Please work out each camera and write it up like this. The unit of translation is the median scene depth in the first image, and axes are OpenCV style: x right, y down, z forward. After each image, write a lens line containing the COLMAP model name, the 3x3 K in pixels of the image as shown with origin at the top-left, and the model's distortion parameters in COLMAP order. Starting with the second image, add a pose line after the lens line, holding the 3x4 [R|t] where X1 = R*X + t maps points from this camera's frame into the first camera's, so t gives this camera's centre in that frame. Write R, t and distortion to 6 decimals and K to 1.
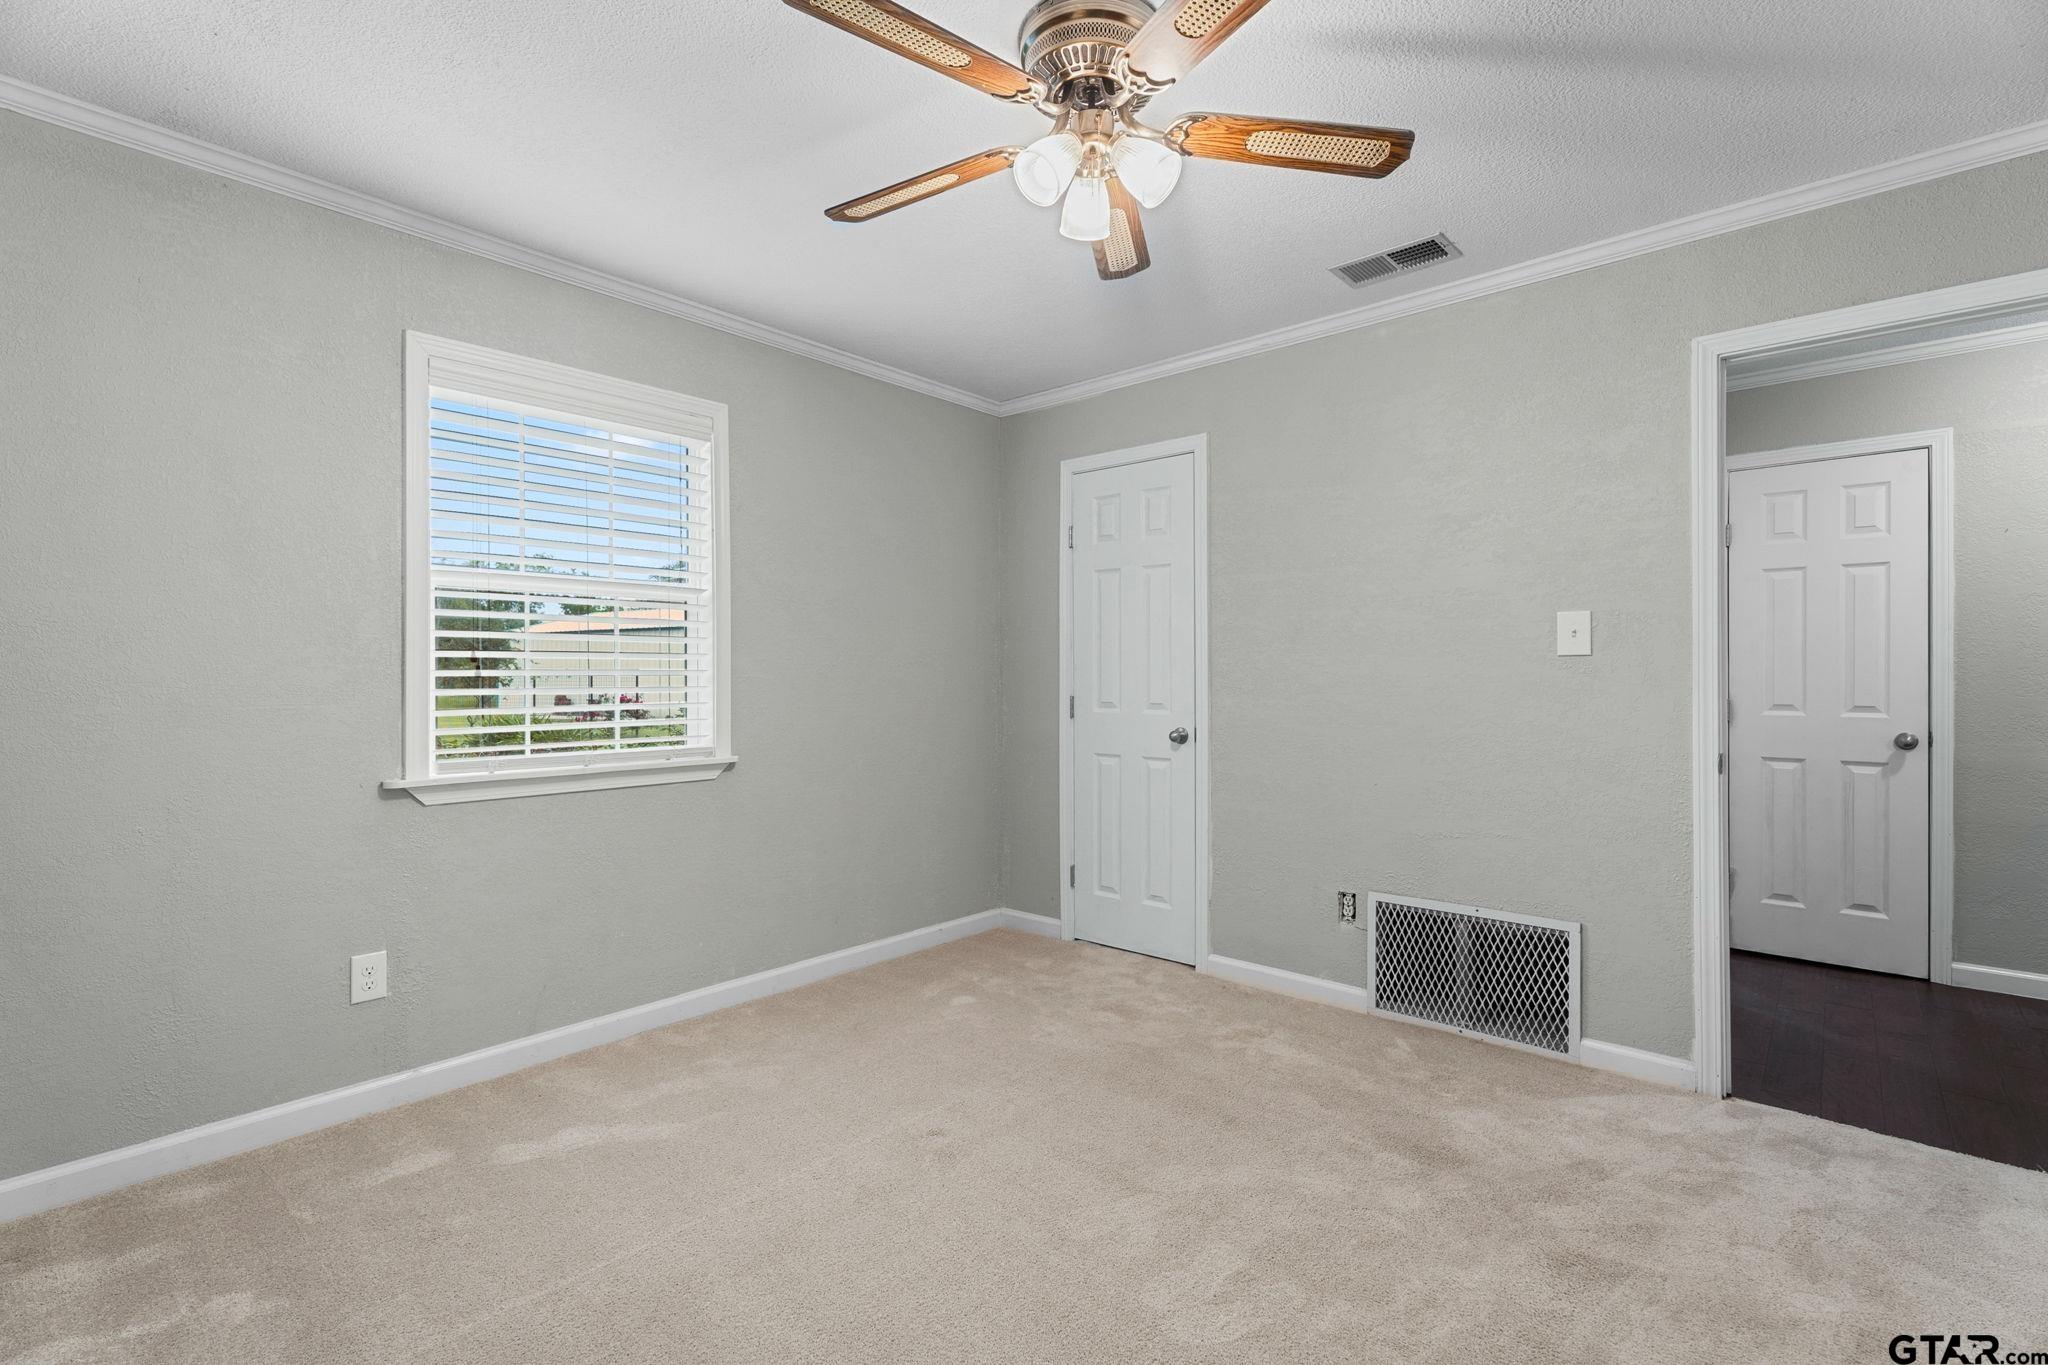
lens RADIAL K [[921.0, 0, 1022.9], [0, 921.0, 669.3], [0, 0, 1]] dist [0.001537, -0.000036]
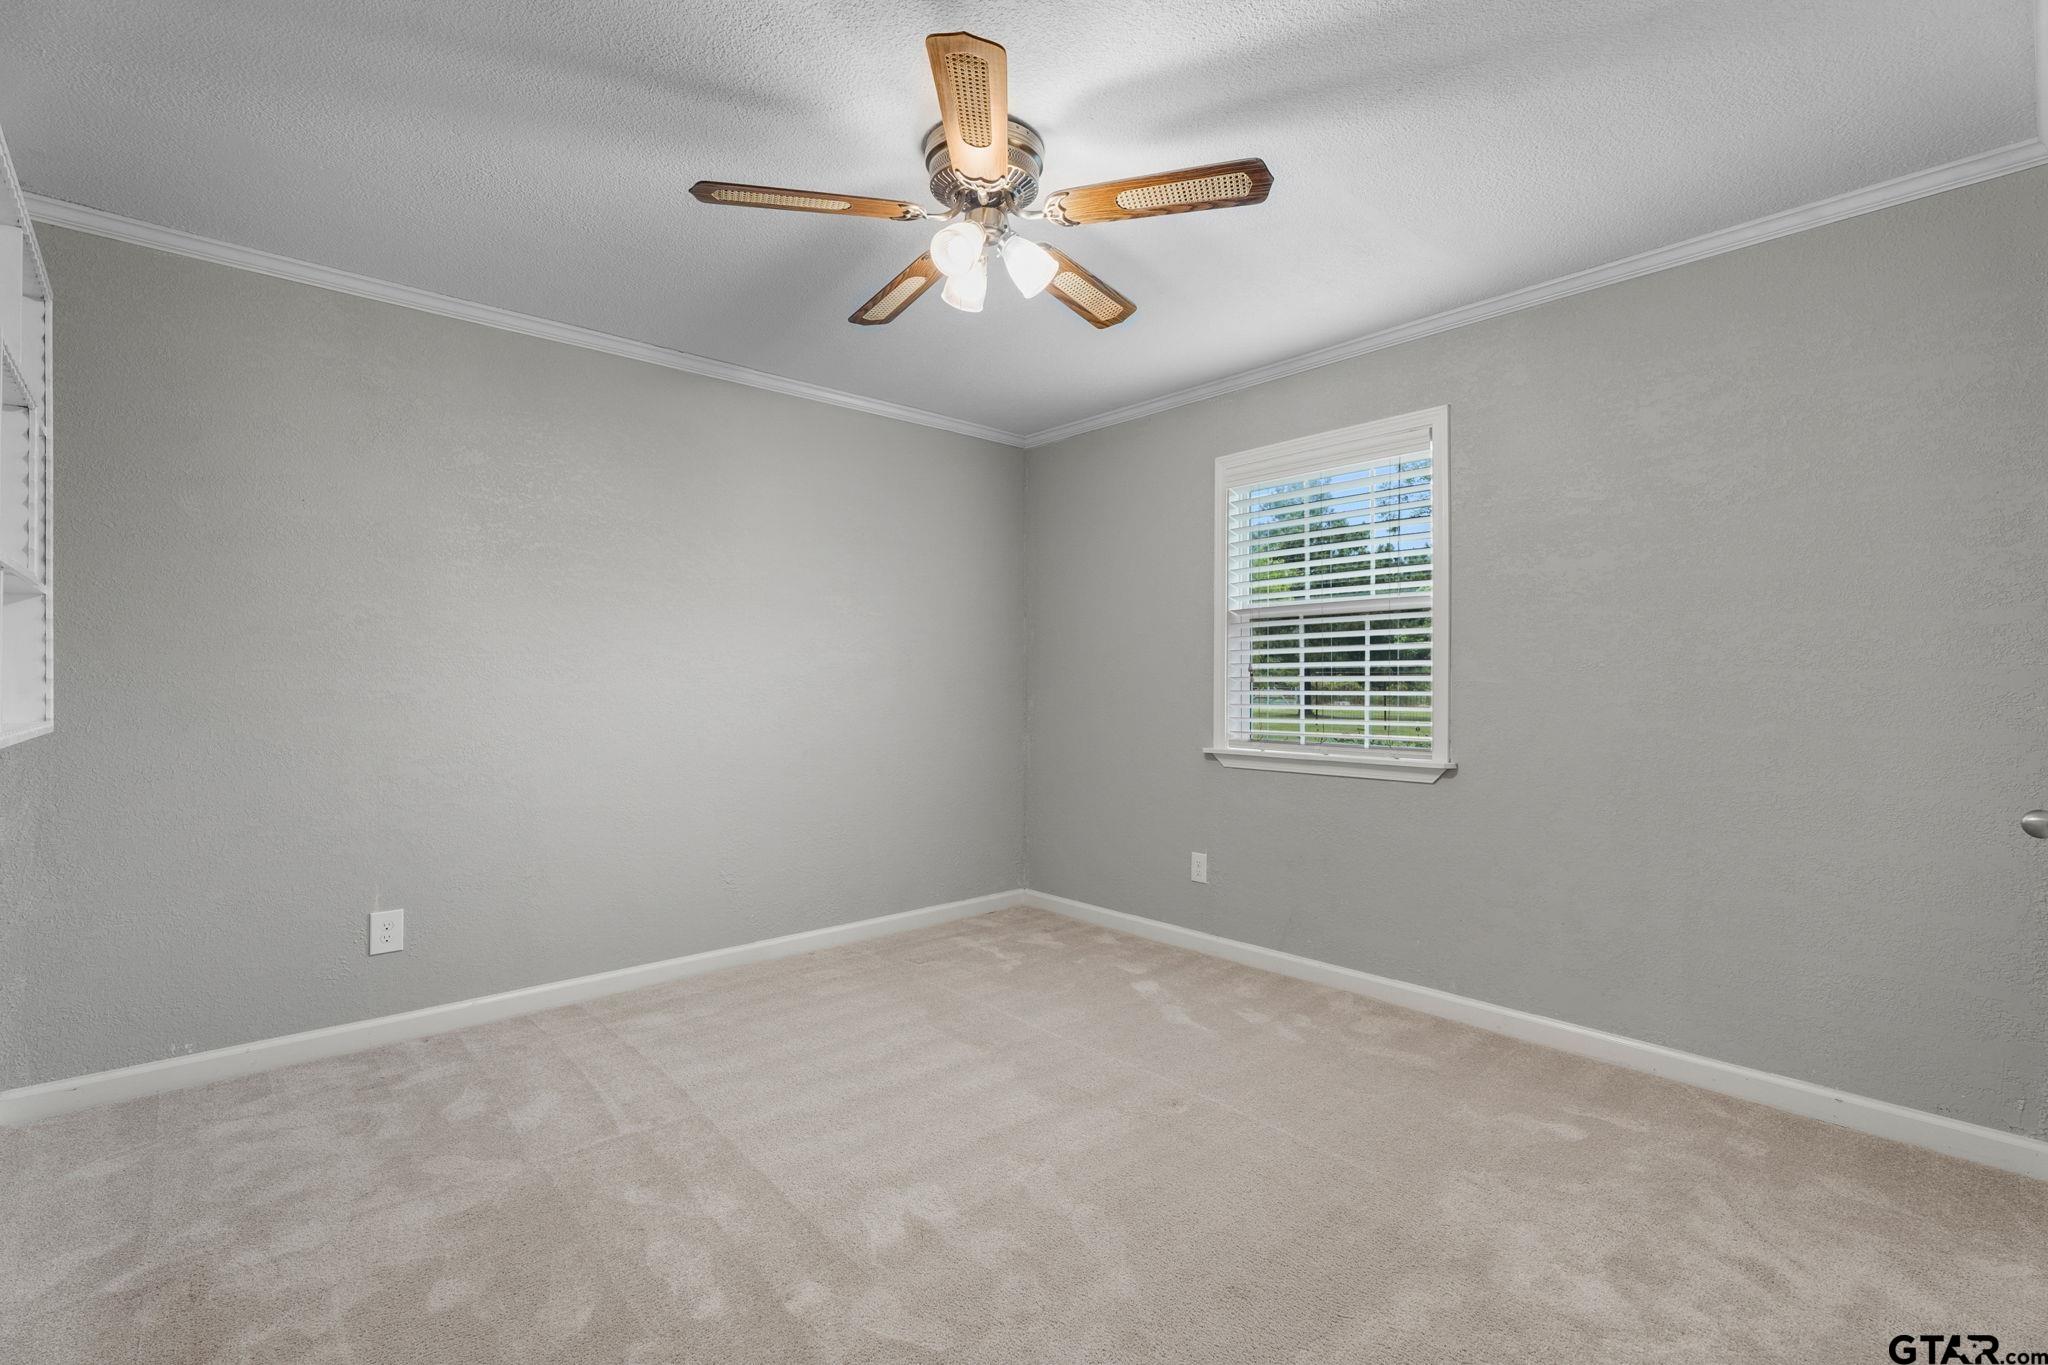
lens RADIAL K [[894.1, 0, 1030.6], [0, 894.1, 677.1], [0, 0, 1]] dist [0.000400, -0.000012]
pose [[-0.095037, -0.003905, -0.995466, 0.819024], [0.012703, 0.999906, -0.005135, 0.002315], [0.995393, -0.013133, -0.094979, 0.793746]]
